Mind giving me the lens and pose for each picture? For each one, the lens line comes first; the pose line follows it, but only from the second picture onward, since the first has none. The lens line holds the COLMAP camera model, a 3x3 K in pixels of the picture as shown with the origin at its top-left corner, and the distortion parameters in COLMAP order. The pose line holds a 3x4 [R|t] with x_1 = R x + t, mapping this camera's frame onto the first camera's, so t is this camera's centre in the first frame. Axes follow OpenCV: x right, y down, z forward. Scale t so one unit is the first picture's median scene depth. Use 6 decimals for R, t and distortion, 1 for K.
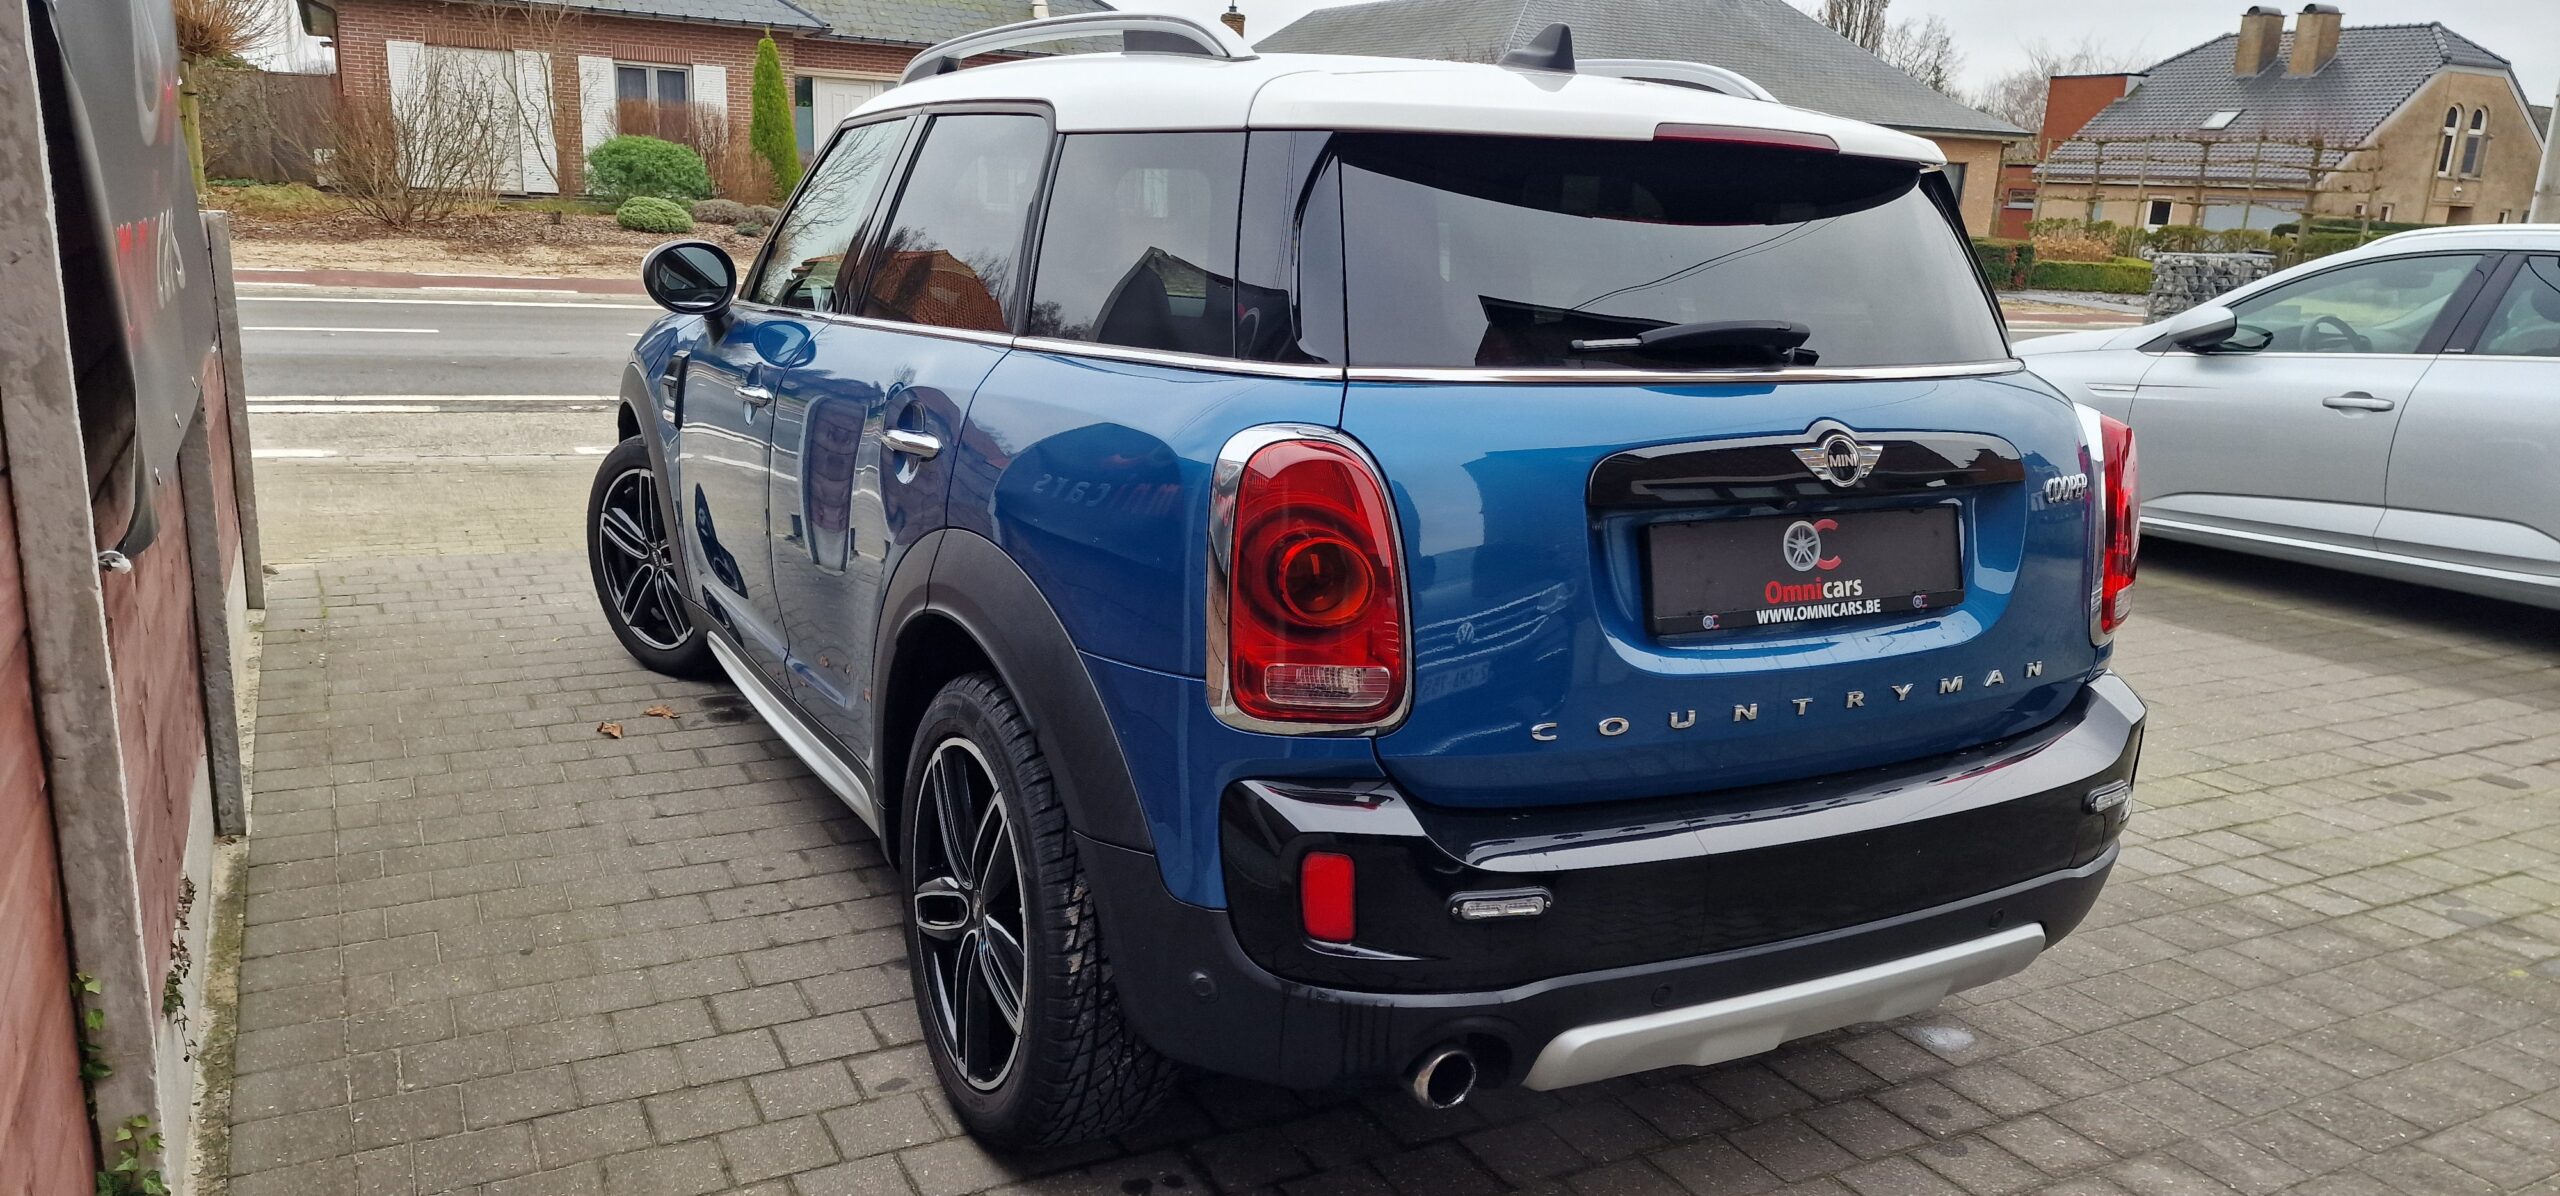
lens RADIAL K [[1712.5, 0, 1274.7], [0, 1712.5, 622.5], [0, 0, 1]] dist [0.053523, -0.030528]
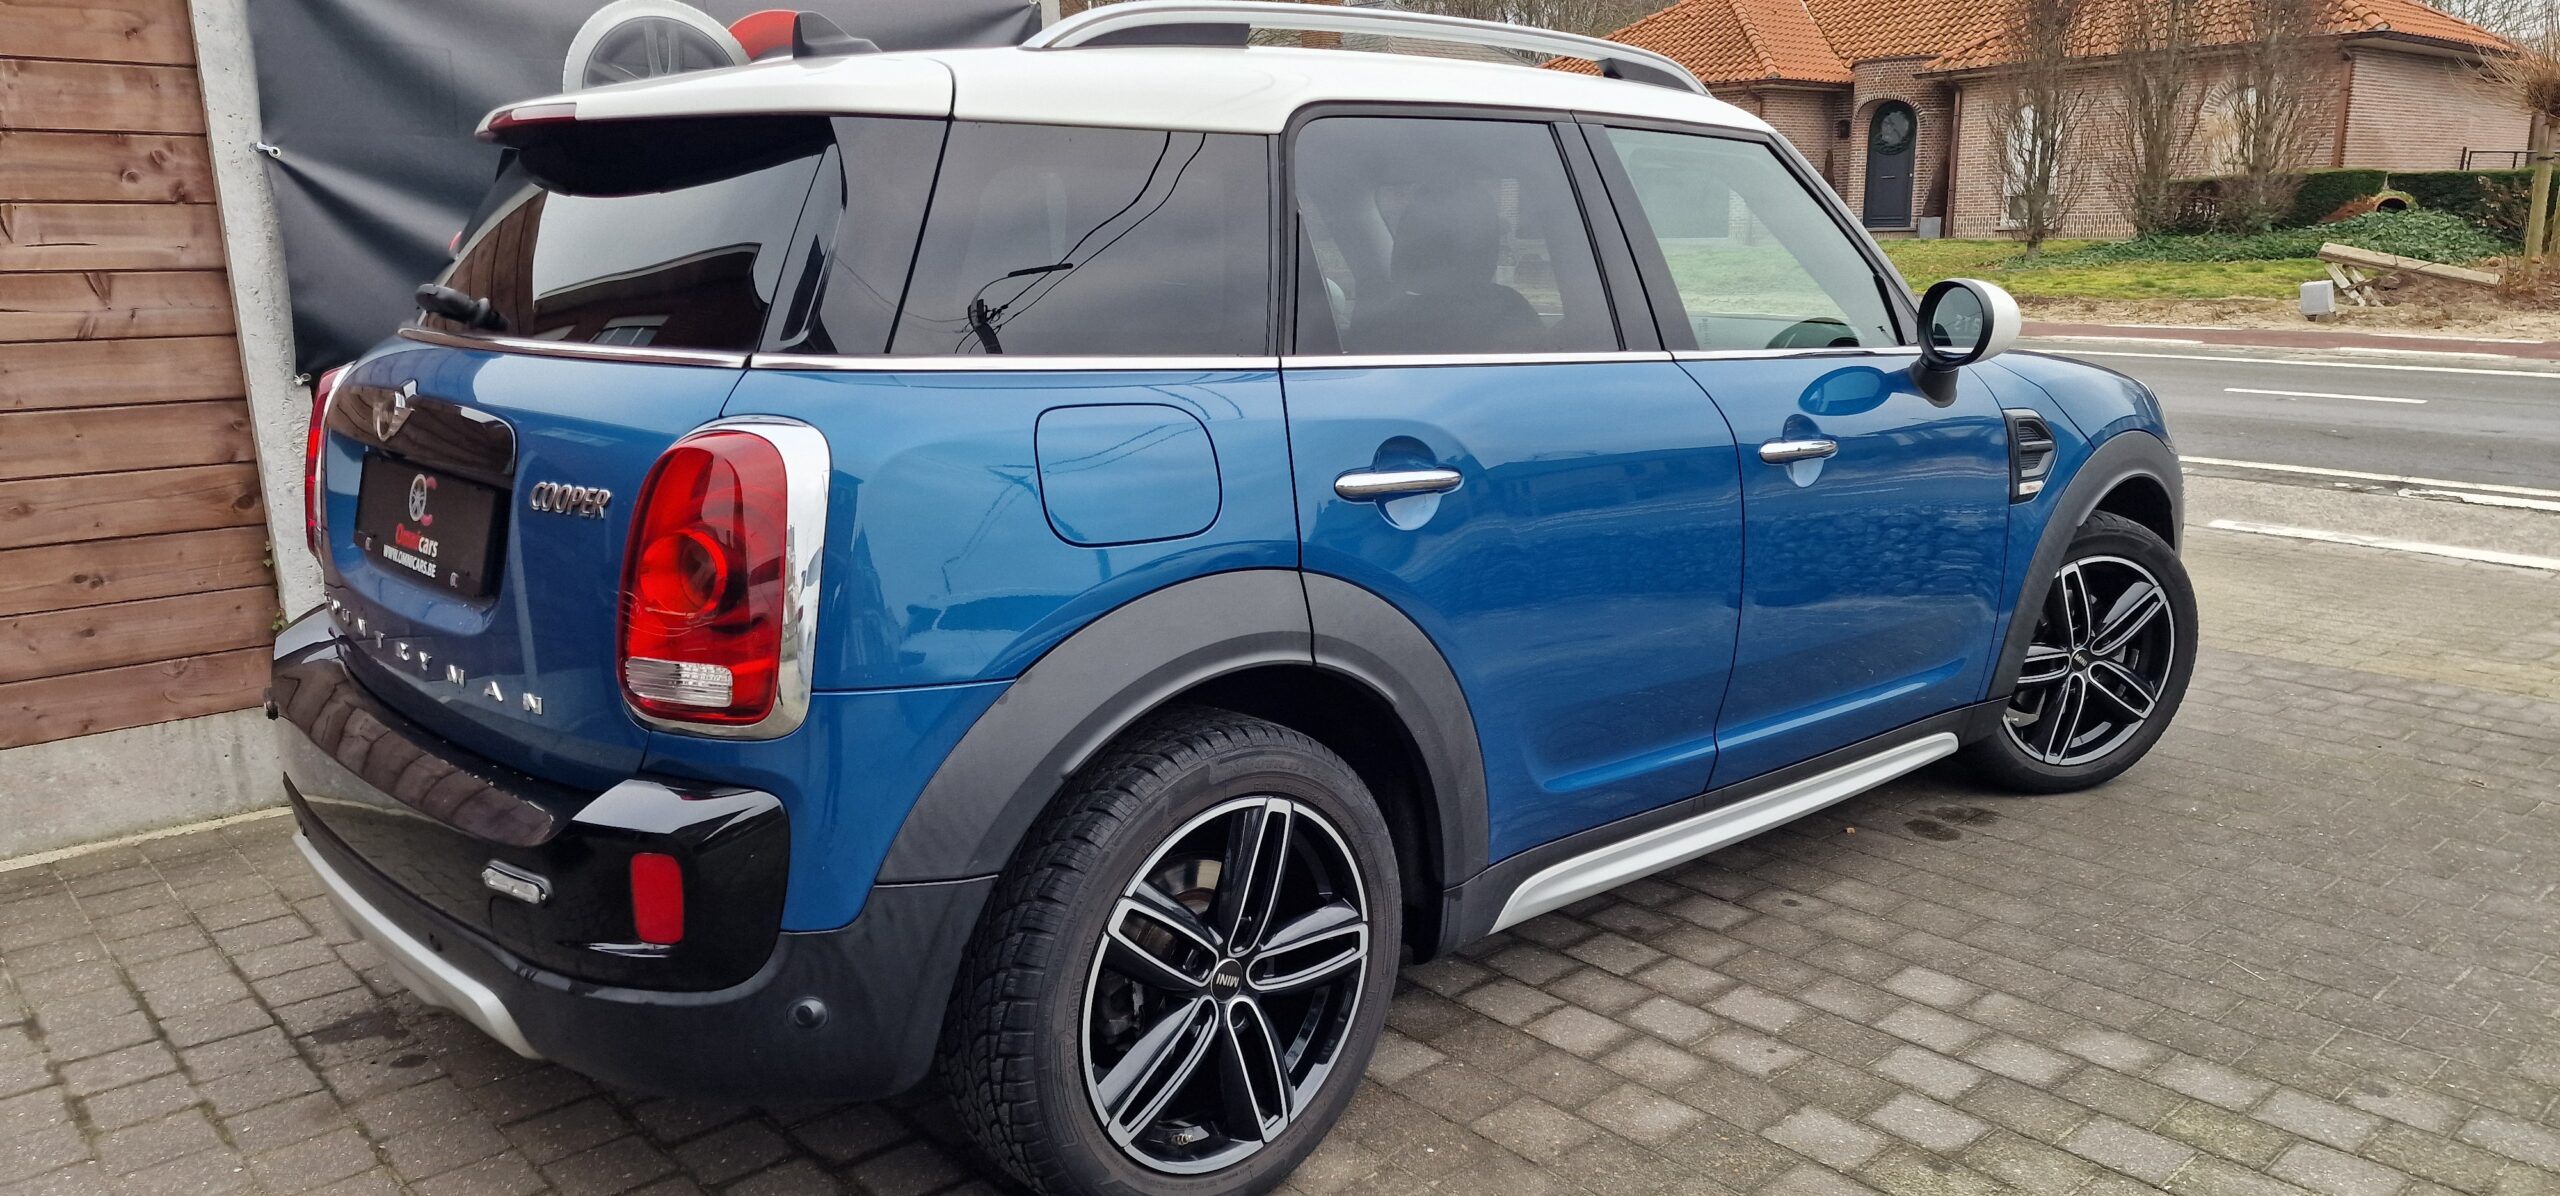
lens RADIAL K [[1712.5, 0, 1272.1], [0, 1712.5, 599.2], [0, 0, 1]] dist [0.053523, -0.030528]
pose [[0.243582, 0.160090, -0.956577, 1.216583], [-0.215692, 0.970526, 0.107501, -0.176017], [0.945592, 0.180140, 0.270933, 1.005013]]
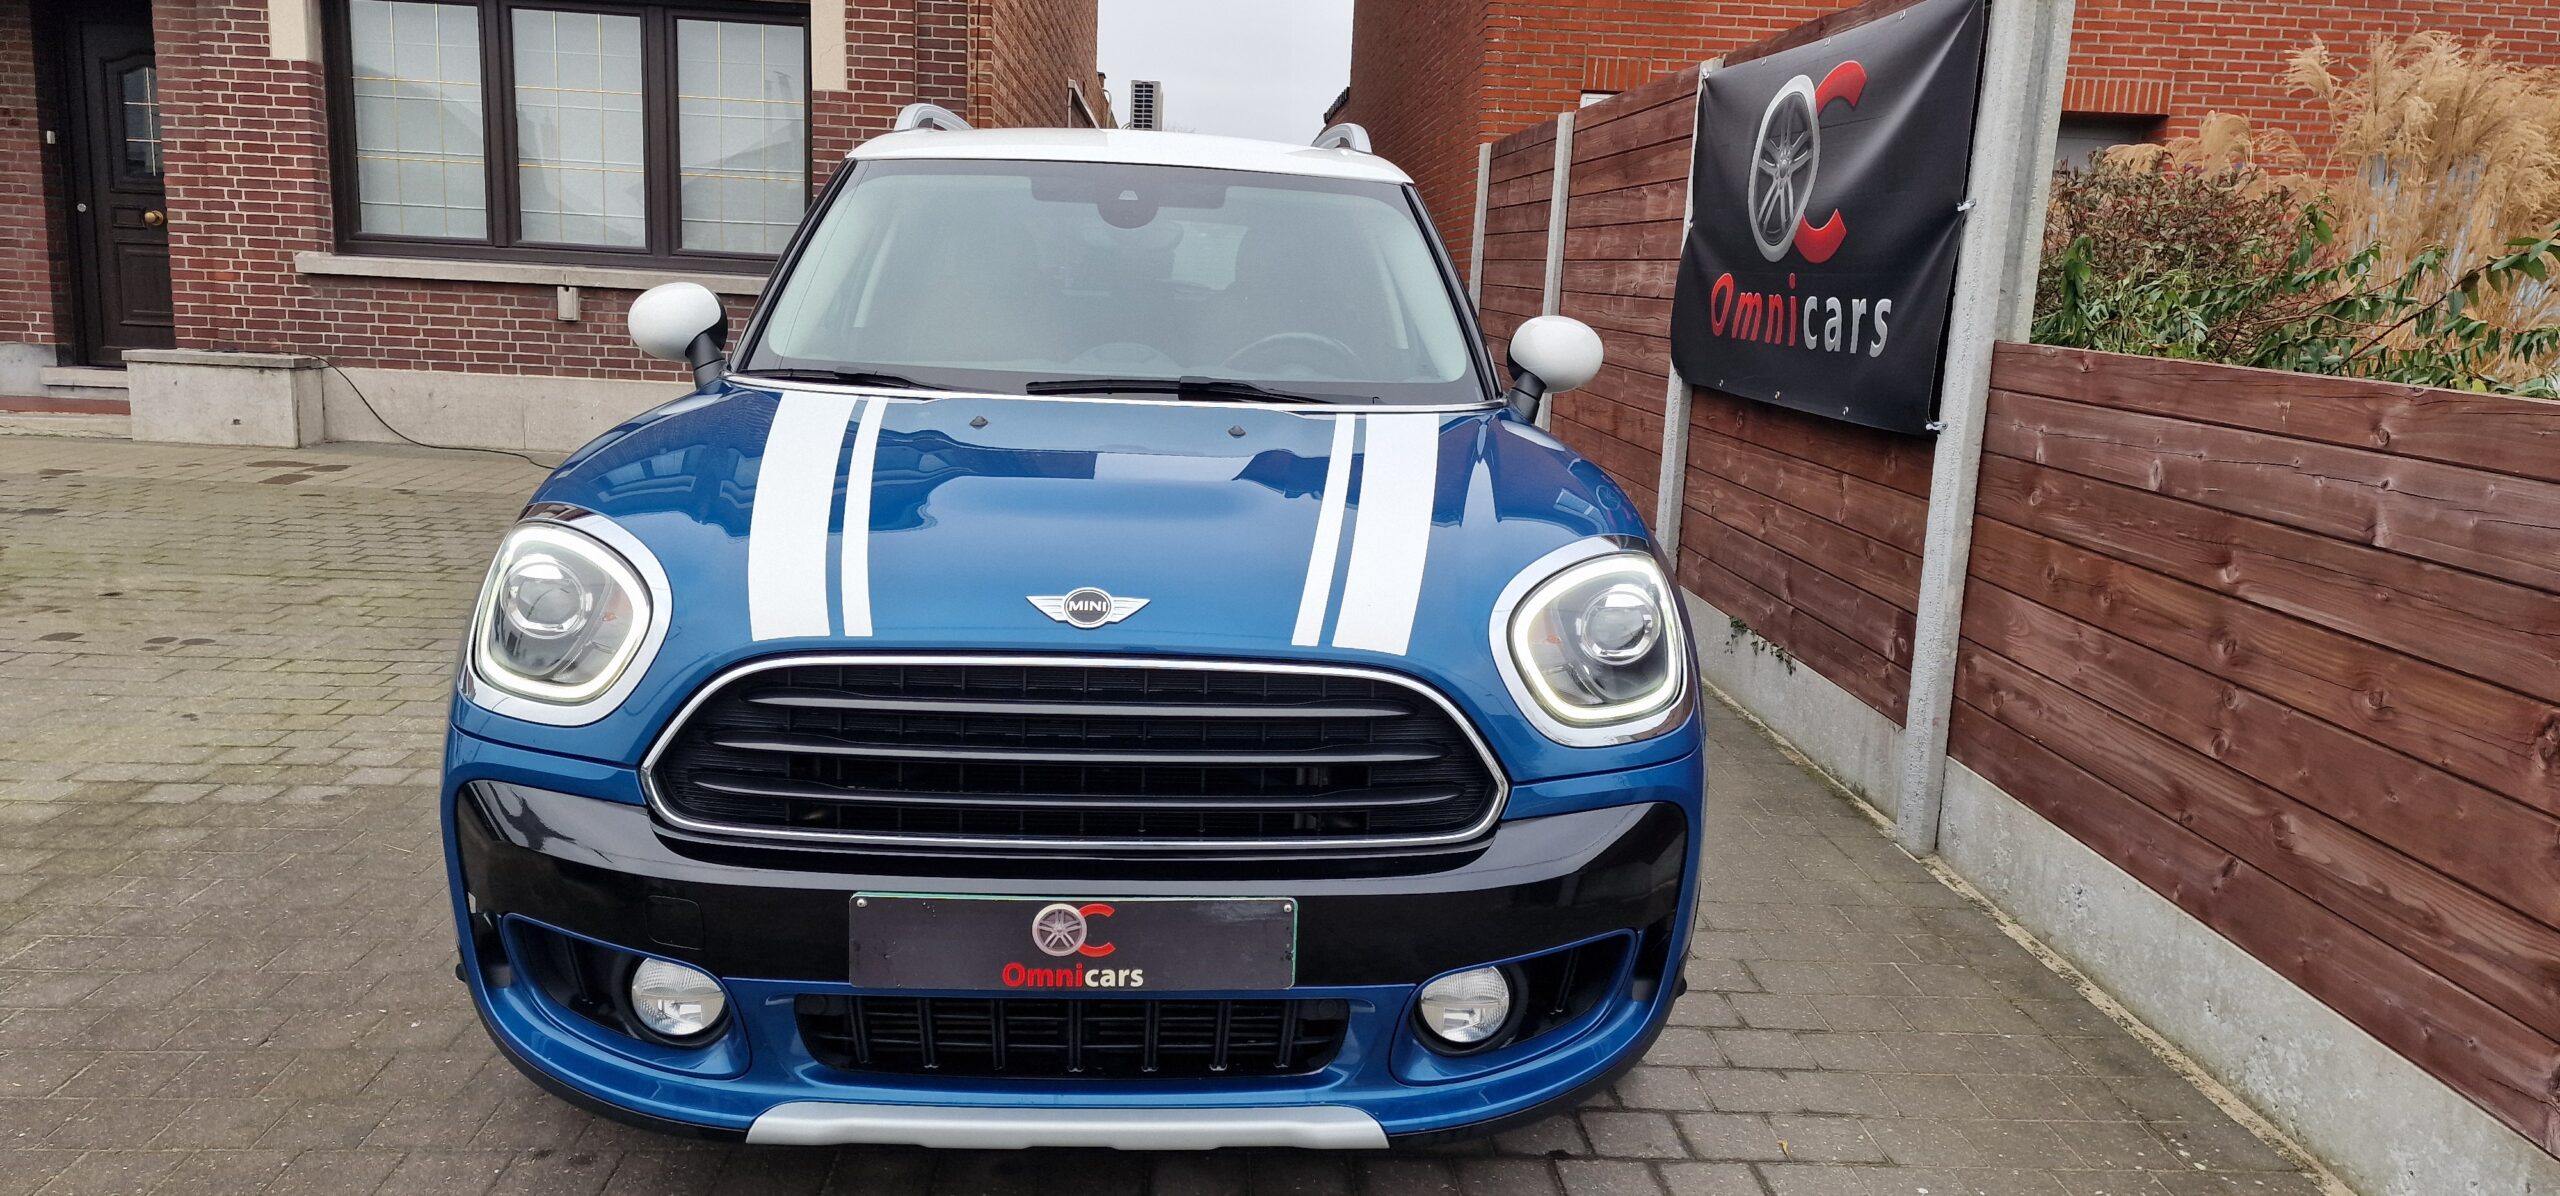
lens RADIAL K [[1712.5, 0, 1259.6], [0, 1712.5, 570.8], [0, 0, 1]] dist [0.053523, -0.030528]
pose [[-0.897123, -0.154393, 0.413923, -0.880300], [0.027556, 0.915563, 0.401230, -0.692217], [-0.440920, 0.371359, -0.817118, 2.750533]]
